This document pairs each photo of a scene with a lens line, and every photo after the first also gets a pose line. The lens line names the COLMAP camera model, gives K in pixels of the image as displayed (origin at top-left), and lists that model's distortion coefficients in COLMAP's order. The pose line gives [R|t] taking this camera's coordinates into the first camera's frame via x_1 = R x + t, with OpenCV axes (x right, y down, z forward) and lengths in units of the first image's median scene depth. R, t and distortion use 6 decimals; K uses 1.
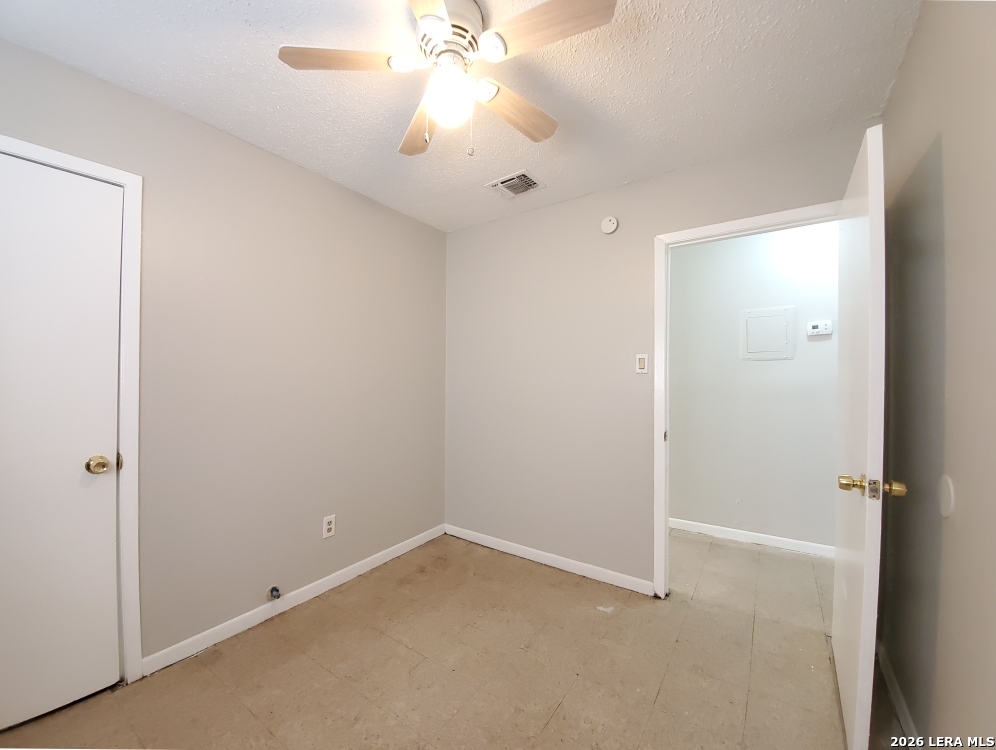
lens RADIAL K [[396.7, 0, 493.0], [0, 396.7, 373.5], [0, 0, 1]] dist [0.001530, -0.010017]
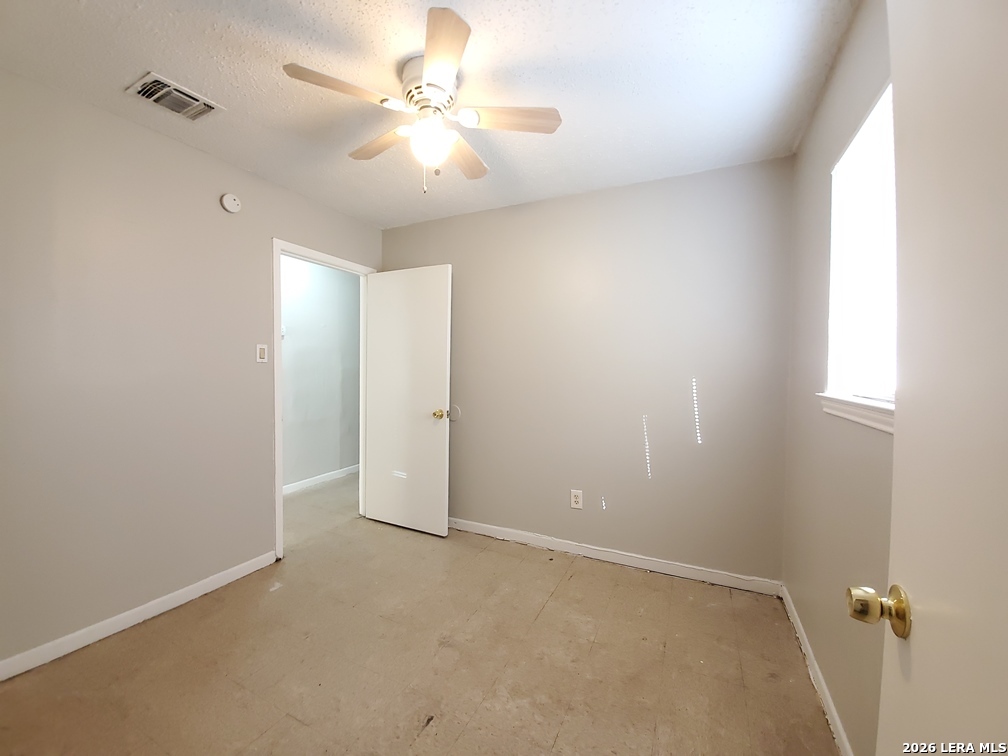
lens RADIAL K [[401.4, 0, 498.9], [0, 401.4, 376.4], [0, 0, 1]] dist [0.001530, -0.010017]
pose [[-0.162195, -0.018334, 0.986588, -0.805461], [-0.021587, 0.999654, 0.015028, 0.006723], [-0.986523, -0.018860, -0.162535, 0.567401]]
